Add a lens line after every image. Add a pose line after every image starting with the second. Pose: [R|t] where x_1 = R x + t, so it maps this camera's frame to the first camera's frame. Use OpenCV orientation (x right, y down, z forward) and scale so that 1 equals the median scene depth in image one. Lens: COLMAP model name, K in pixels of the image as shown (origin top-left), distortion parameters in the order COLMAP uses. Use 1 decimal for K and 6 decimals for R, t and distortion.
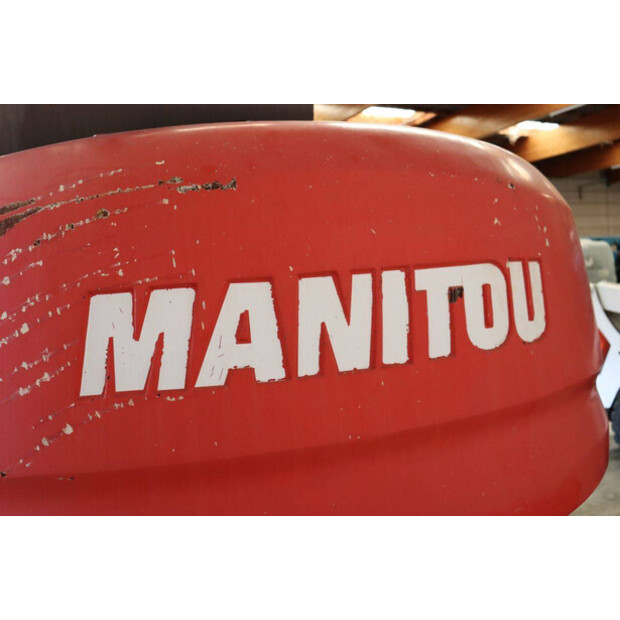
lens RADIAL K [[645.6, 0, 316.8], [0, 645.6, 311.7], [0, 0, 1]] dist [-0.107525, 0.233563]
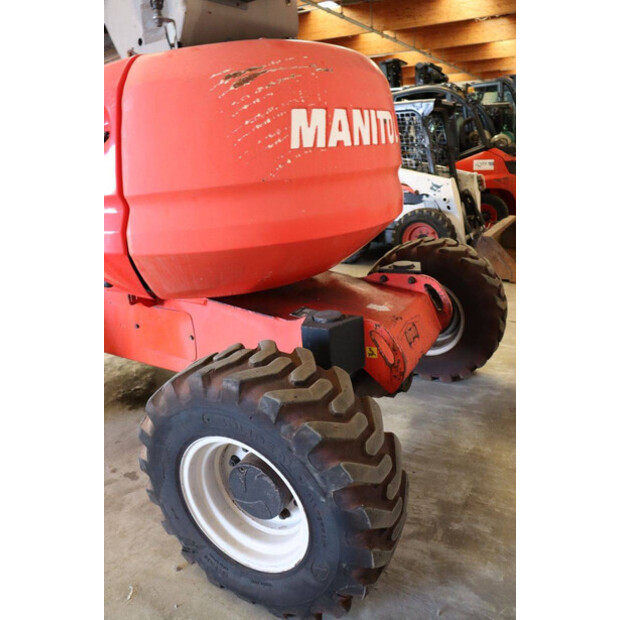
lens RADIAL K [[645.6, 0, 316.8], [0, 645.6, 311.7], [0, 0, 1]] dist [-0.107525, 0.233563]
pose [[0.802915, -0.103837, 0.586980, -1.859910], [0.005251, 0.985905, 0.167225, 0.345643], [-0.596070, -0.131185, 0.792143, -1.185073]]
